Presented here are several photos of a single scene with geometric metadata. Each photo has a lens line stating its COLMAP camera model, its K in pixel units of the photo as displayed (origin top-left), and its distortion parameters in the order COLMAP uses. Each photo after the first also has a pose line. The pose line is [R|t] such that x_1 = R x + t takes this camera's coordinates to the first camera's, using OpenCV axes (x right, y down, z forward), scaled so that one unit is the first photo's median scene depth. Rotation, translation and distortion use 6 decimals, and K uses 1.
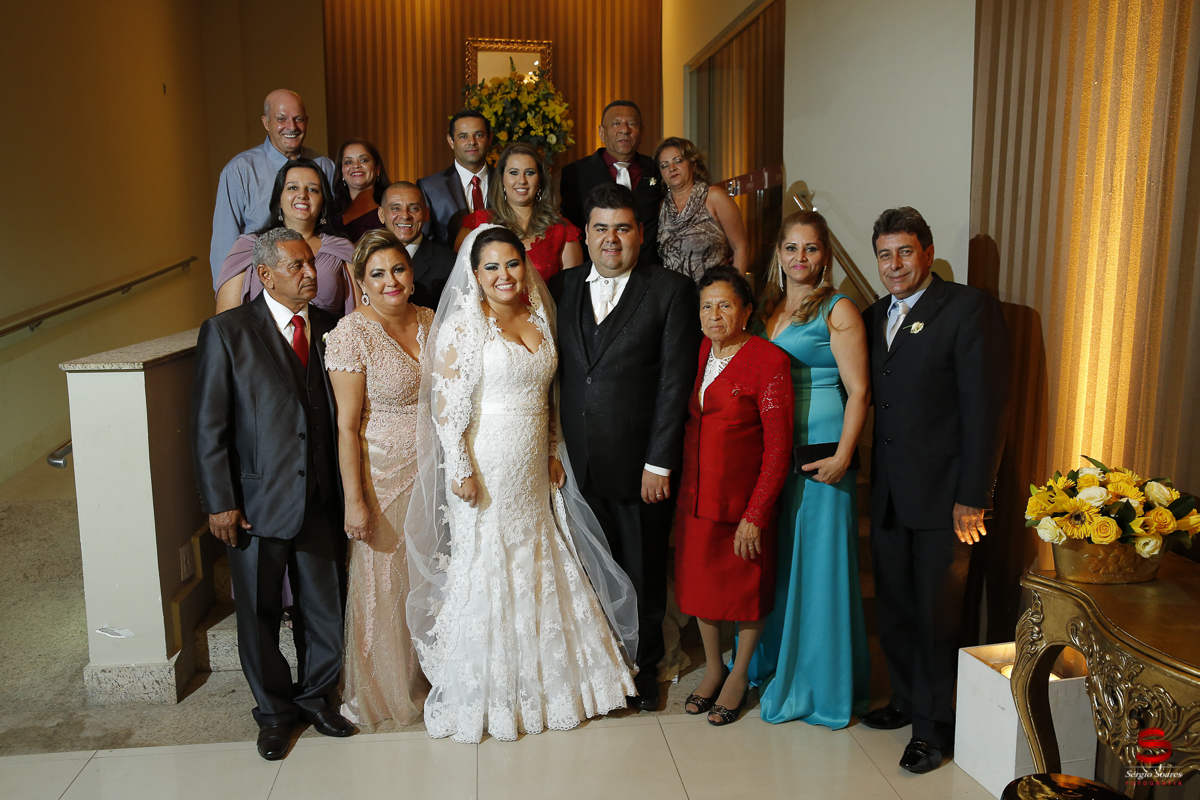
lens RADIAL K [[1016.2, 0, 600.0], [0, 1016.2, 400.0], [0, 0, 1]] dist [-0.029817, 0.009526]
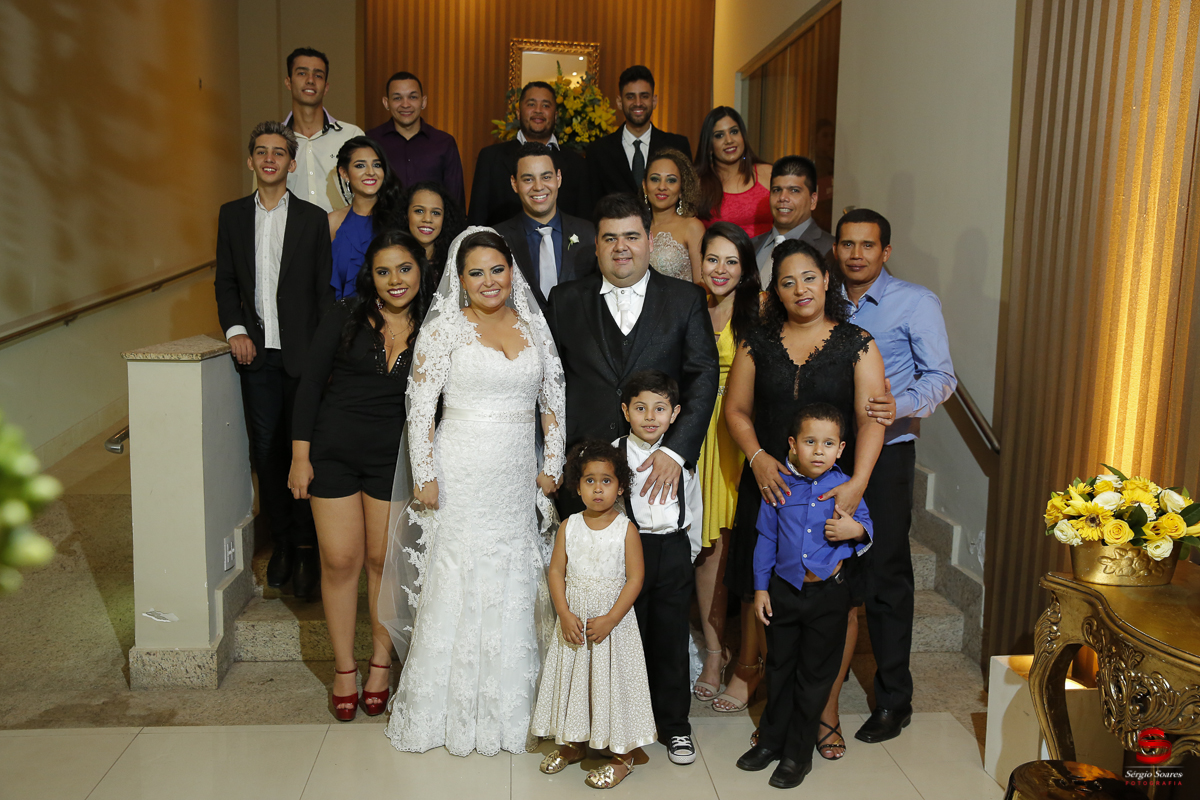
lens RADIAL K [[1101.8, 0, 600.0], [0, 1101.8, 400.0], [0, 0, 1]] dist [-0.006811, 0.004046]
pose [[0.998961, 0.031241, -0.033180, -0.004828], [-0.031980, 0.999246, -0.021999, 0.021934], [0.032468, 0.023037, 0.999207, -0.114154]]
